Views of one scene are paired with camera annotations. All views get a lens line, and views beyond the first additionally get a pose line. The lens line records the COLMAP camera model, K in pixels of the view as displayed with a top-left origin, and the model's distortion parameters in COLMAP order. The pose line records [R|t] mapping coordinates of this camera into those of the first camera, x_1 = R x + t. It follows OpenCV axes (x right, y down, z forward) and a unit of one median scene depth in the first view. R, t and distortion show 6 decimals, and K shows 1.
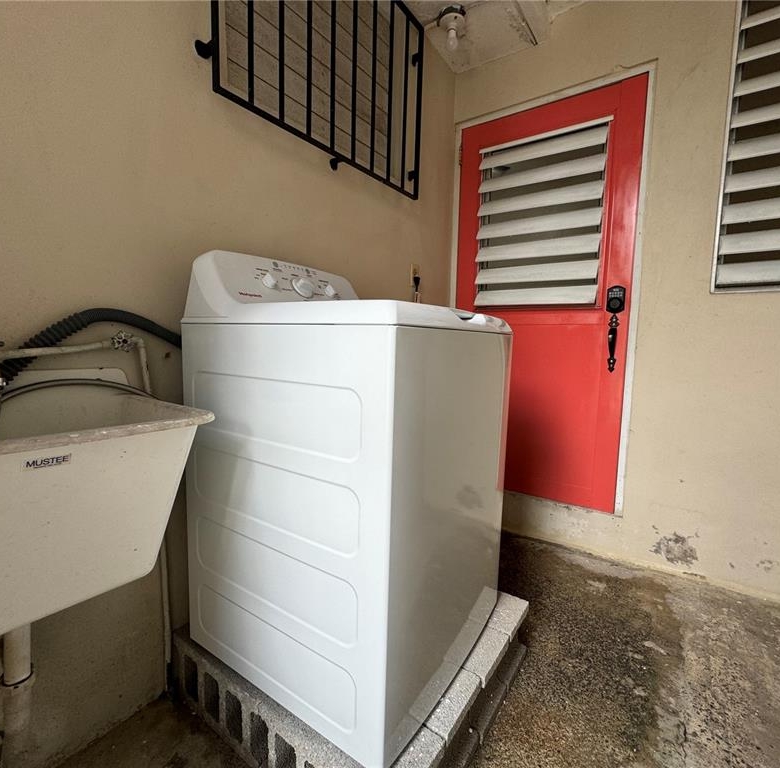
lens RADIAL K [[412.3, 0, 391.0], [0, 412.3, 384.6], [0, 0, 1]] dist [-0.009400, 0.001553]
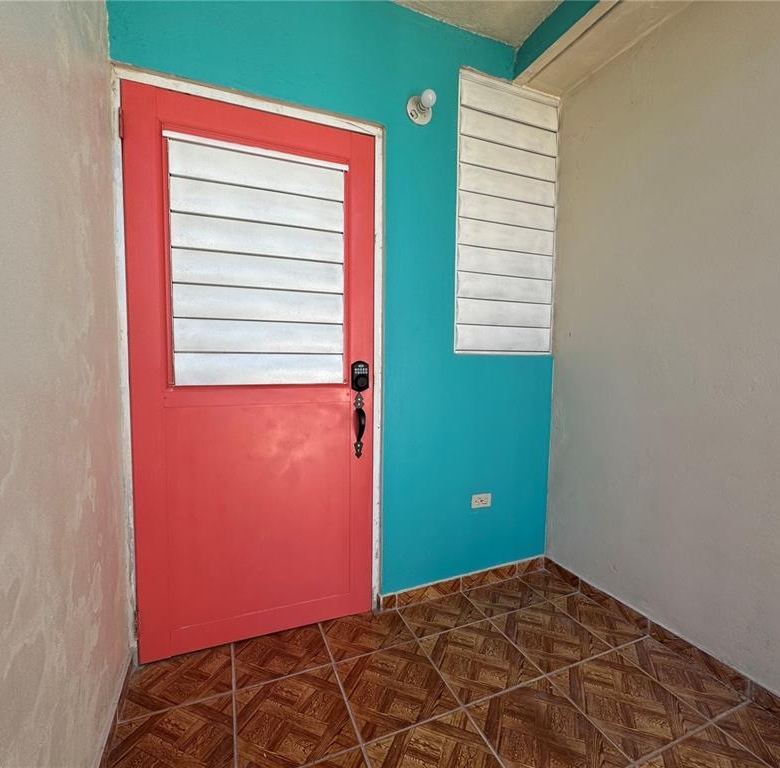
lens RADIAL K [[412.3, 0, 388.3], [0, 412.3, 380.7], [0, 0, 1]] dist [-0.009400, 0.001553]
pose [[0.536701, -0.053989, 0.842044, -0.160183], [0.086607, 0.996205, 0.008671, -0.198686], [-0.839316, 0.068273, 0.539340, 0.472589]]
